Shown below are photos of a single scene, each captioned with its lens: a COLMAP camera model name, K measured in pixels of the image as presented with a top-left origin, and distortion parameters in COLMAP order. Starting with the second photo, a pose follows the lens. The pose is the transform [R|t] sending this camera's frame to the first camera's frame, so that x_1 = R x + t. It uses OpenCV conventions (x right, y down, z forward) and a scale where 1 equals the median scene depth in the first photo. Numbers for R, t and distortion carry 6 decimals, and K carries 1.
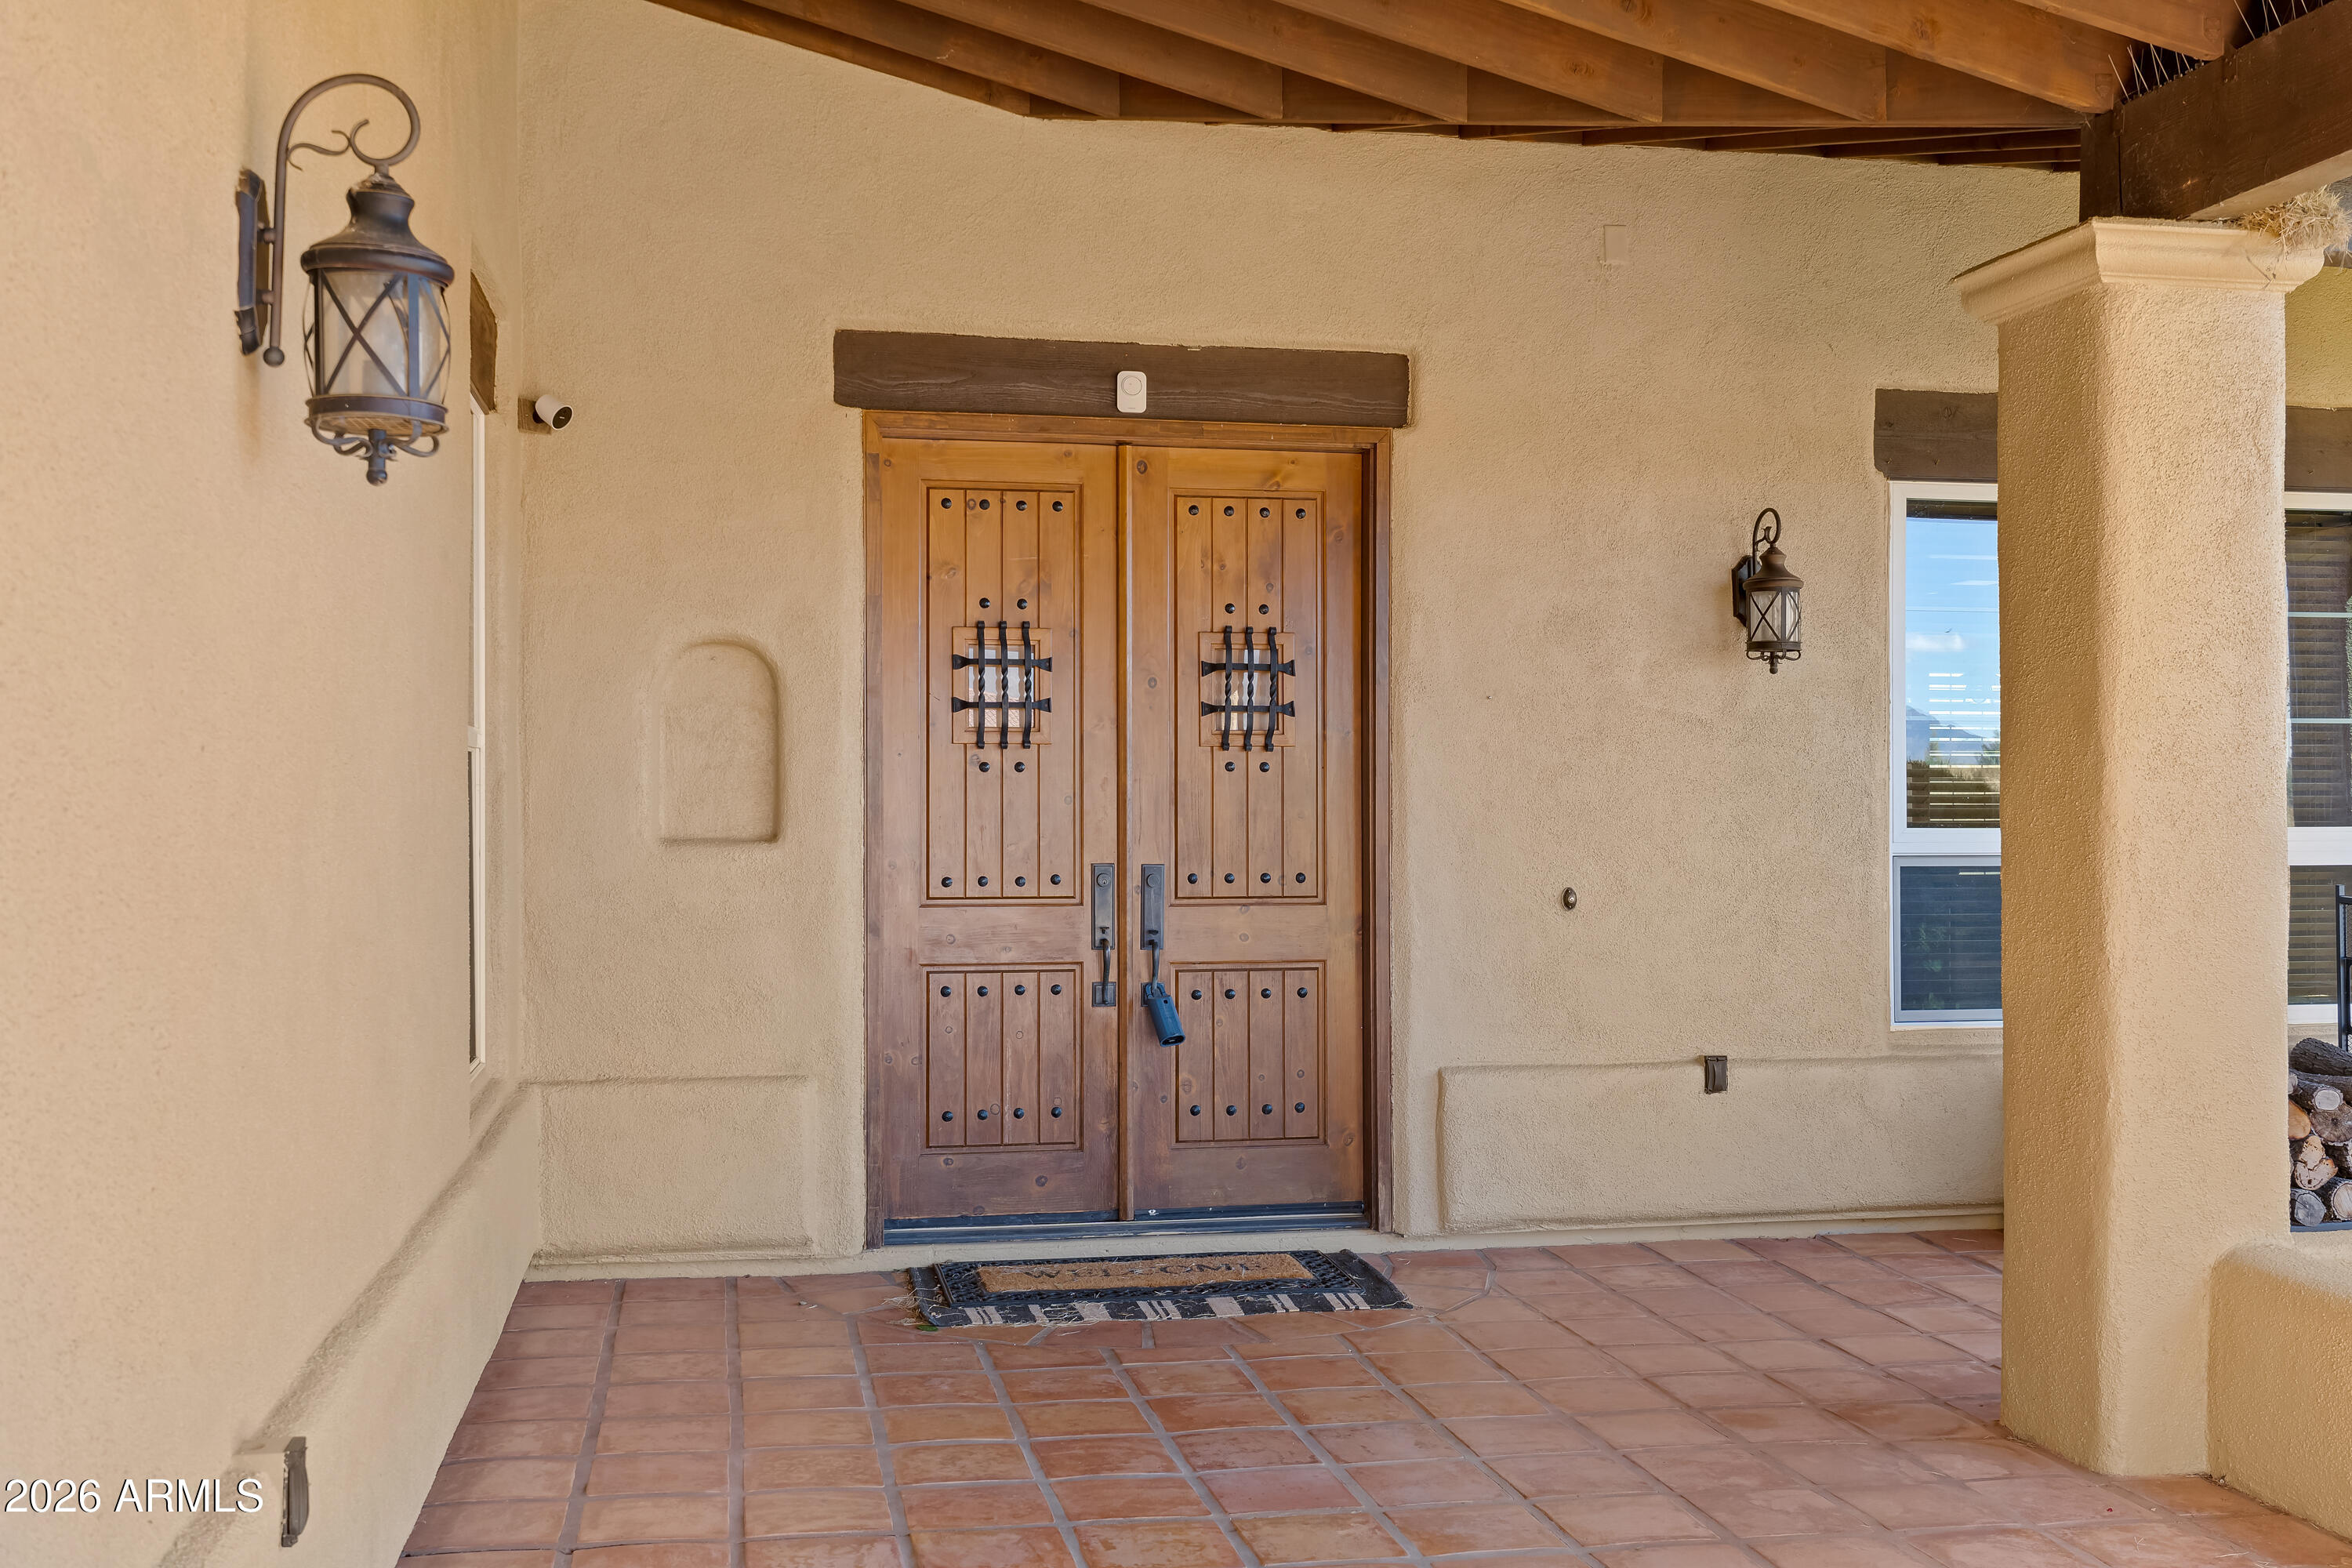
lens RADIAL K [[2366.1, 0, 1176.8], [0, 2366.1, 788.5], [0, 0, 1]] dist [0.012563, 0.000000]
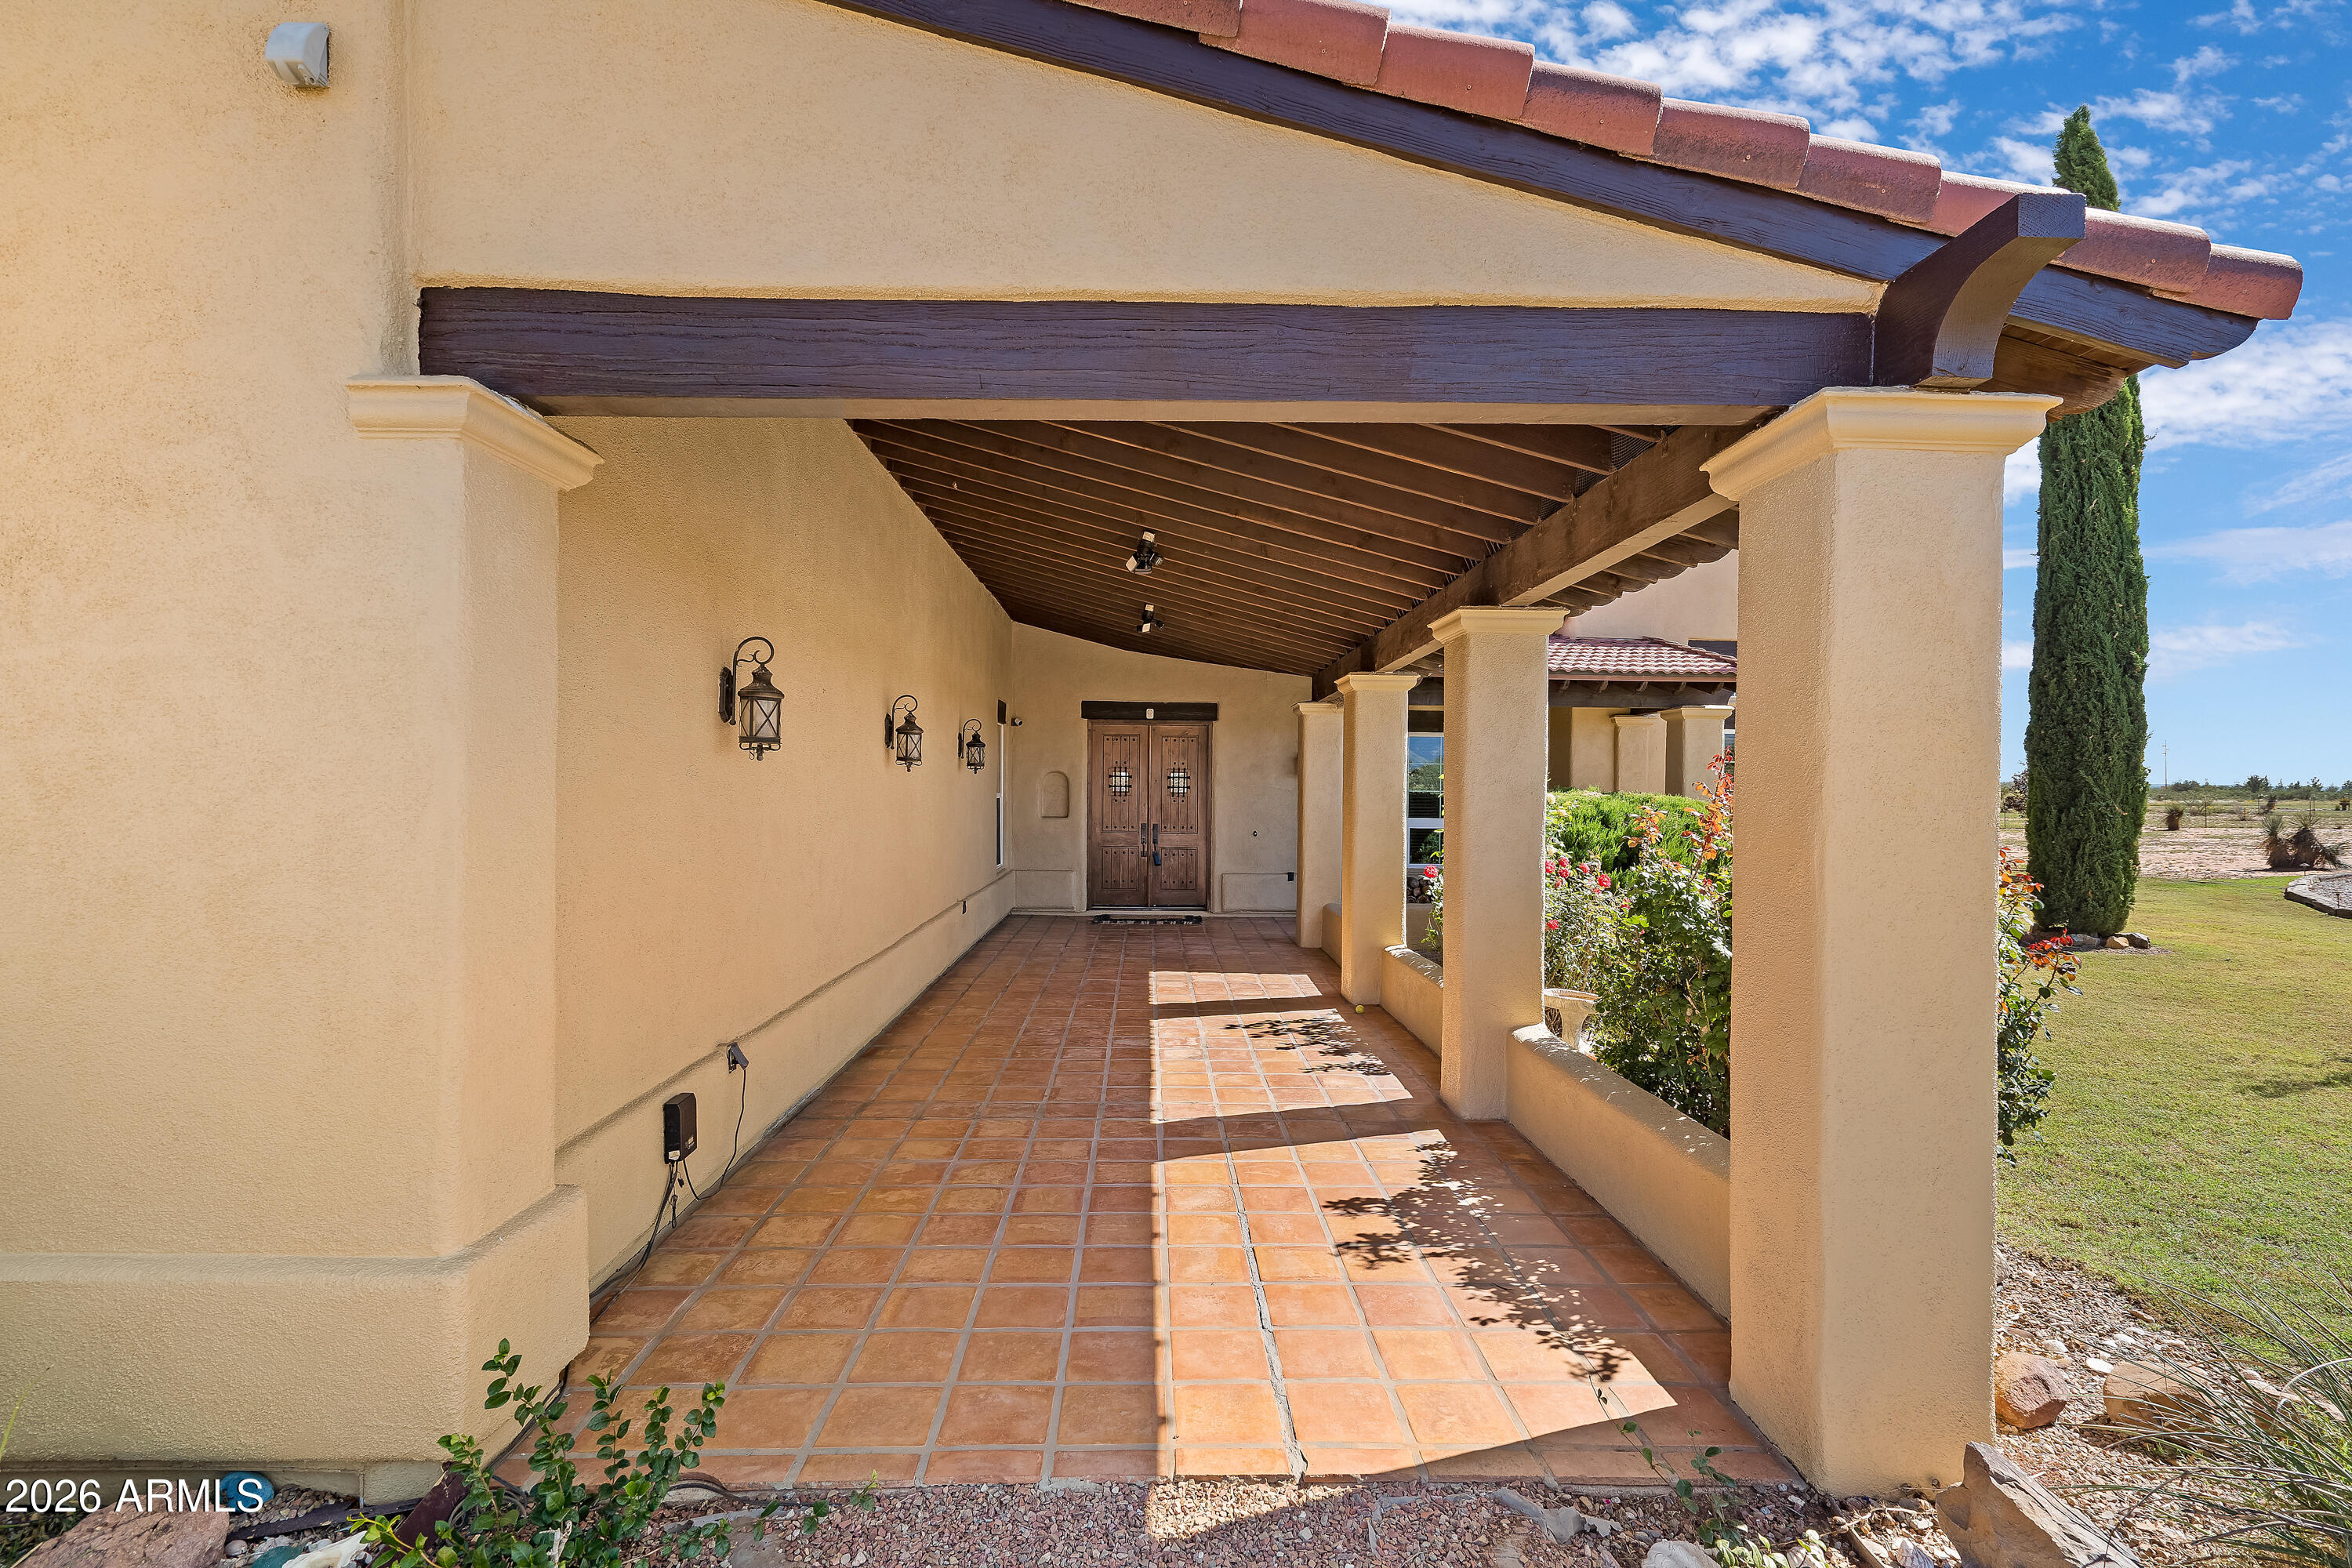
lens RADIAL K [[1080.1, 0, 1171.6], [0, 1080.1, 781.8], [0, 0, 1]] dist [-0.000074, -0.000176]
pose [[0.987048, 0.009351, -0.160154, 0.332595], [-0.006975, 0.999857, 0.015391, -0.073699], [0.160275, -0.014075, 0.986972, -0.920101]]
